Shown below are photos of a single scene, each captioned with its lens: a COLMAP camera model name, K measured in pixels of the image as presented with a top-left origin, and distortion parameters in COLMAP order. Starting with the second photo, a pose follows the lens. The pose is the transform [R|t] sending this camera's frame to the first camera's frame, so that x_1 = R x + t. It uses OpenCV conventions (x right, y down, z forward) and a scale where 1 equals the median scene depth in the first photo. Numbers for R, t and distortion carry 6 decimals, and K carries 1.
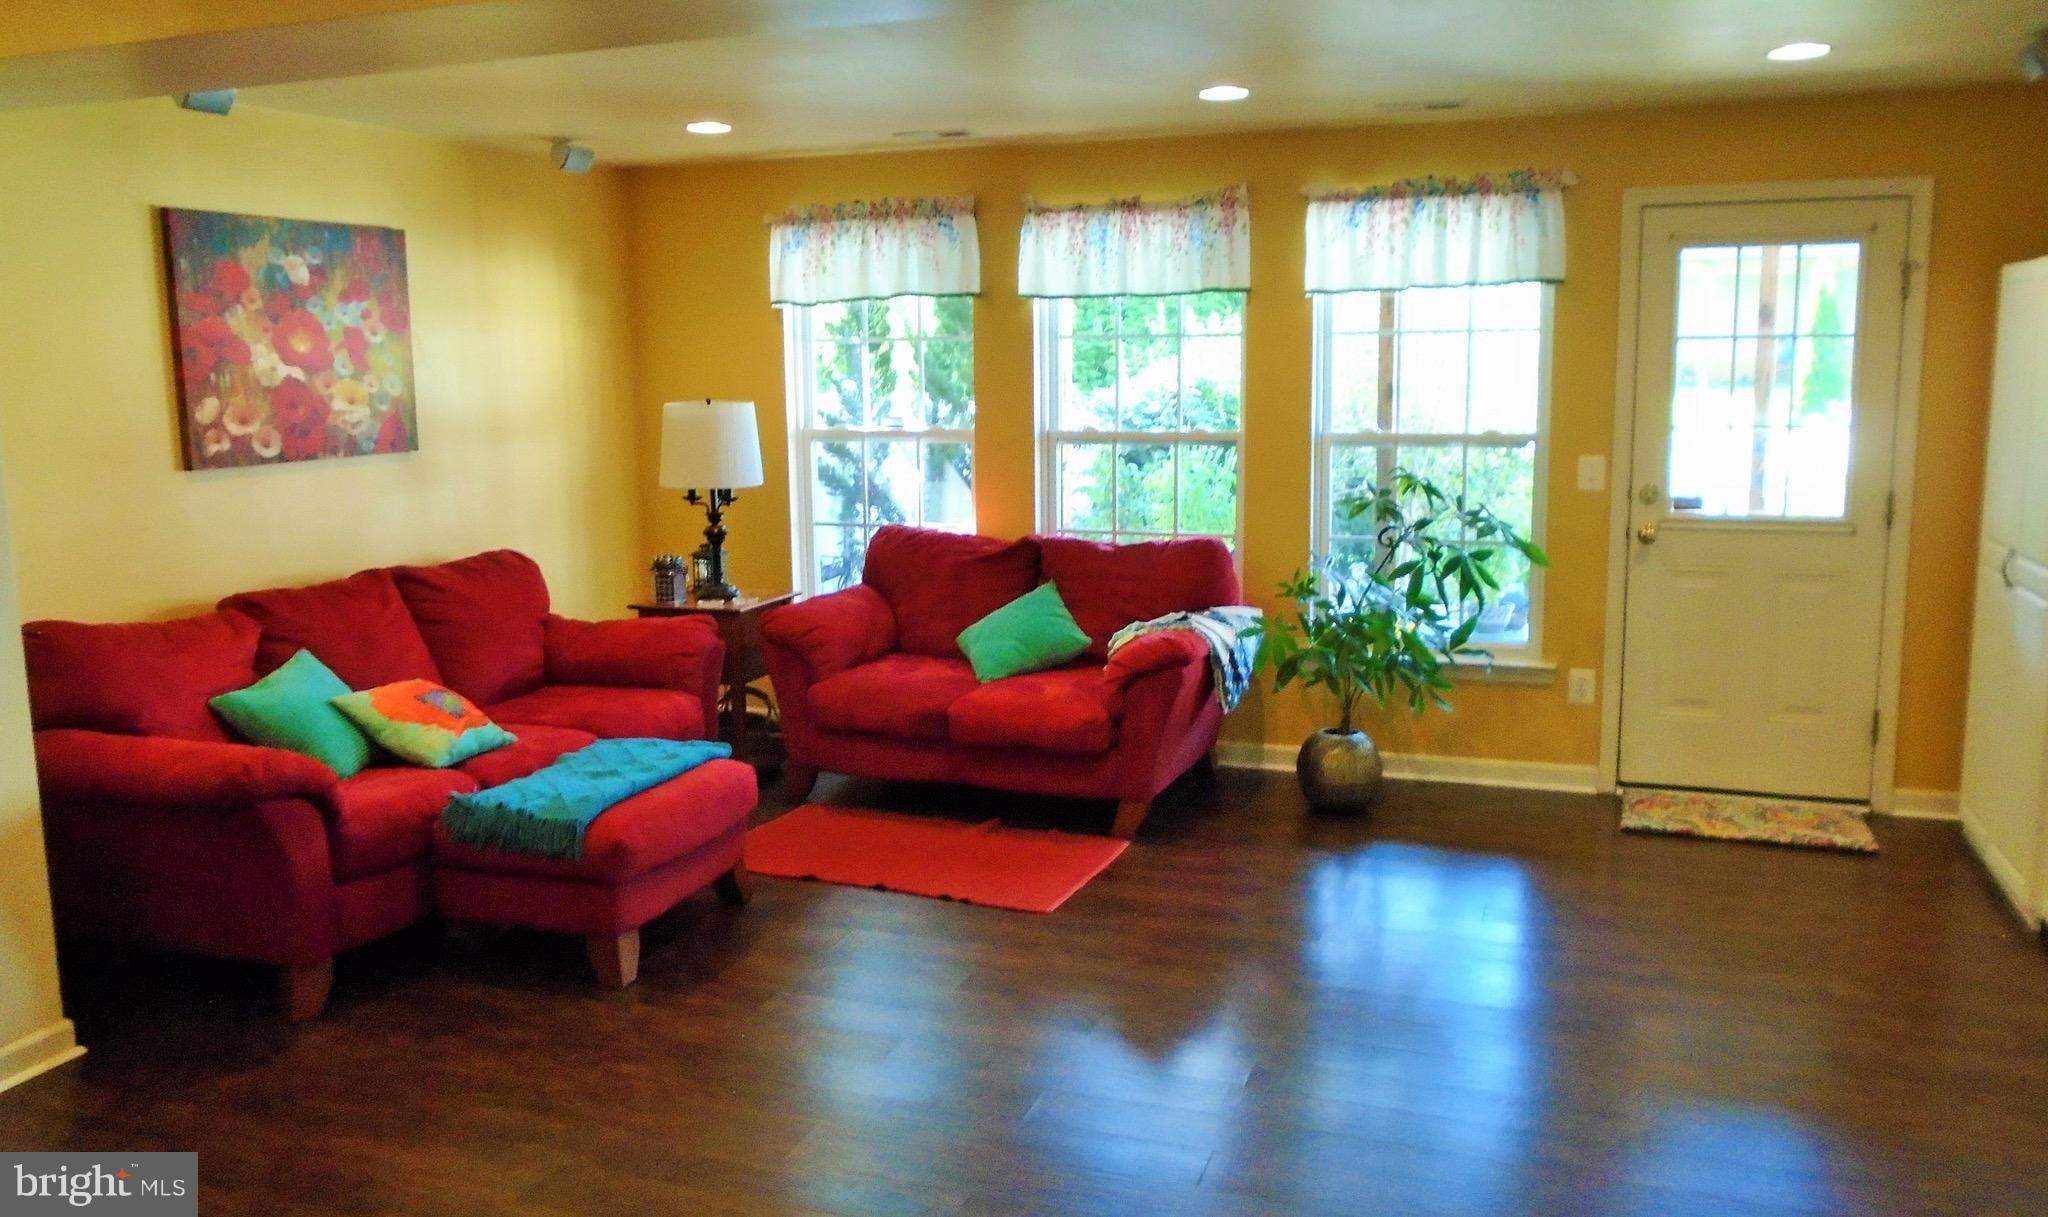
lens RADIAL K [[1590.4, 0, 1030.3], [0, 1590.4, 598.5], [0, 0, 1]] dist [-0.011827, 0.001276]
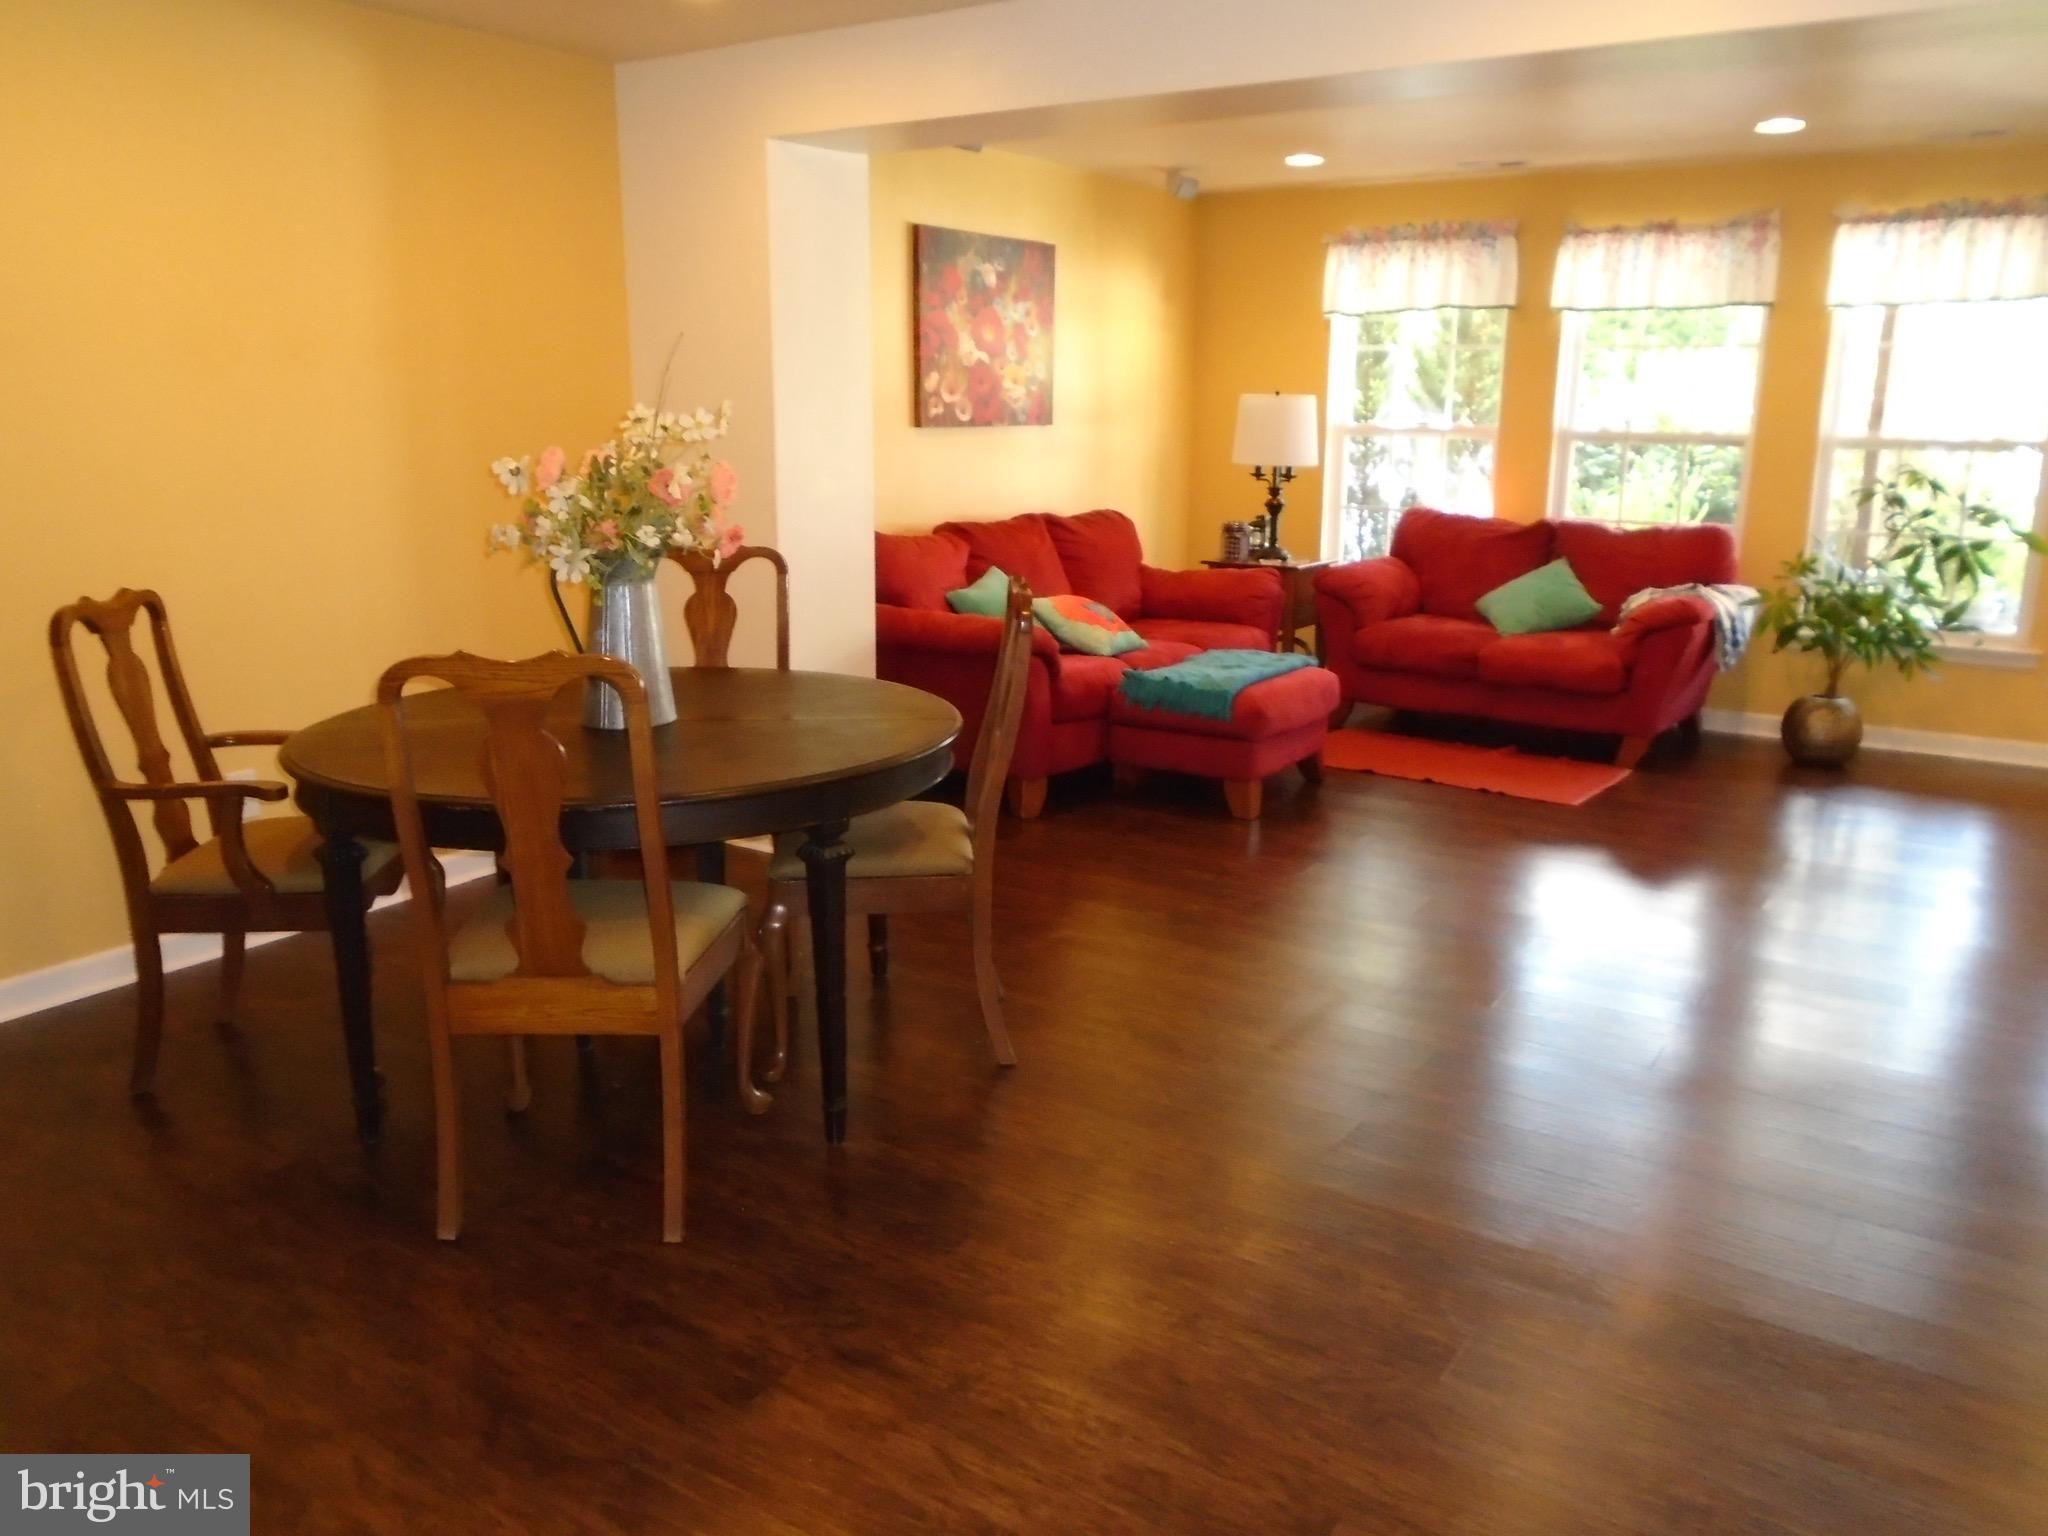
lens RADIAL K [[1605.7, 0, 1025.9], [0, 1605.7, 753.8], [0, 0, 1]] dist [-0.002973, 0.014736]
pose [[0.972556, 0.073807, -0.220653, -0.108106], [-0.058893, 0.995560, 0.073429, 0.074670], [0.225093, -0.058419, 0.972584, -0.257462]]
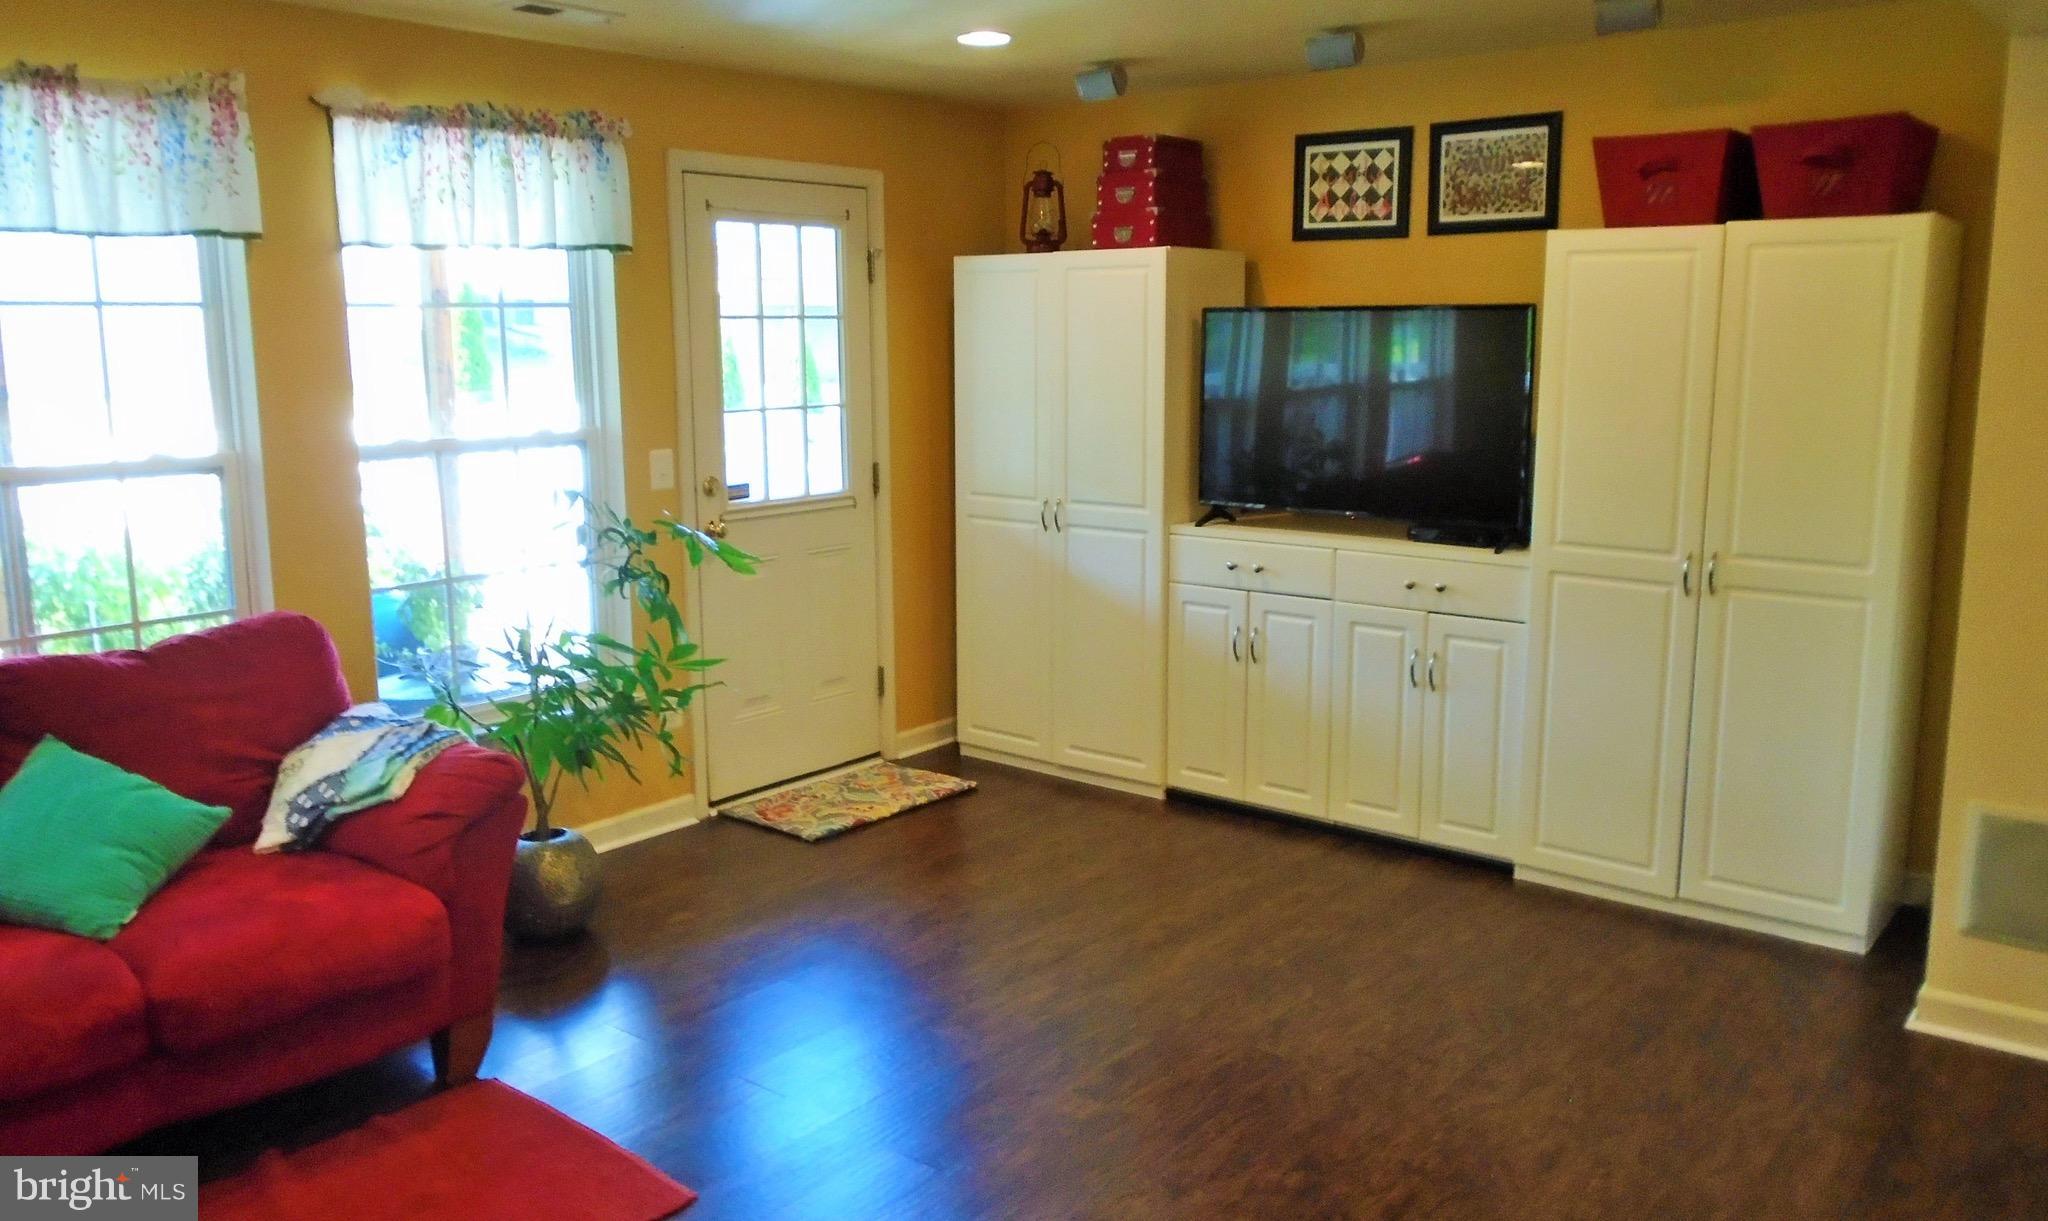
lens RADIAL K [[1590.4, 0, 1011.0], [0, 1590.4, 567.6], [0, 0, 1]] dist [-0.011827, 0.001276]
pose [[0.327651, -0.132278, 0.935493, -0.421182], [0.145324, 0.985423, 0.088439, -0.075183], [-0.933555, 0.106973, 0.342098, 0.527895]]
